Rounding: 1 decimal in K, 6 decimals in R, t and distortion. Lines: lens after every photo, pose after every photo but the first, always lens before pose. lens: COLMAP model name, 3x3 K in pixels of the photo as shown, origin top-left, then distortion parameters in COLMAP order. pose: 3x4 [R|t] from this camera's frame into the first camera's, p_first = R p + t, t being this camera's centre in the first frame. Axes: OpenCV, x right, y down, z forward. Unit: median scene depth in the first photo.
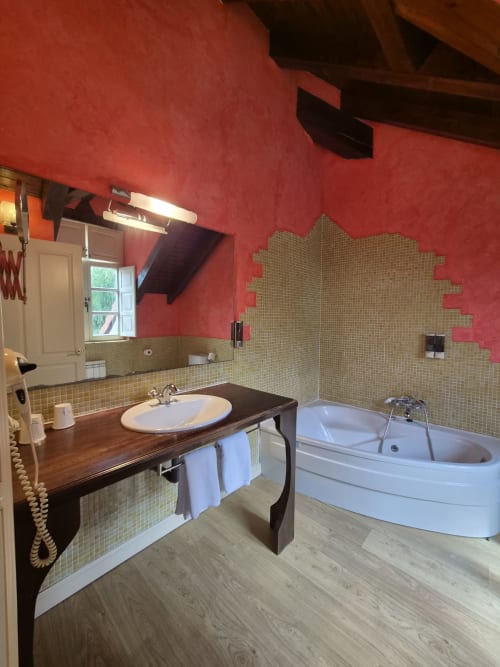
lens RADIAL K [[272.7, 0, 248.0], [0, 272.7, 334.2], [0, 0, 1]] dist [-0.005773, 0.002168]
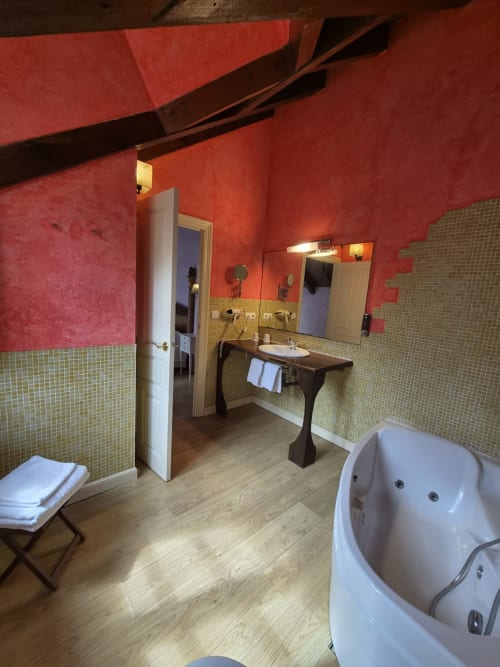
lens RADIAL K [[272.7, 0, 248.0], [0, 272.7, 335.6], [0, 0, 1]] dist [-0.005773, 0.002168]
pose [[-0.098180, 0.133012, -0.986240, 1.117787], [-0.133947, 0.980243, 0.145537, -0.053593], [0.986113, 0.146393, -0.078423, 0.562014]]
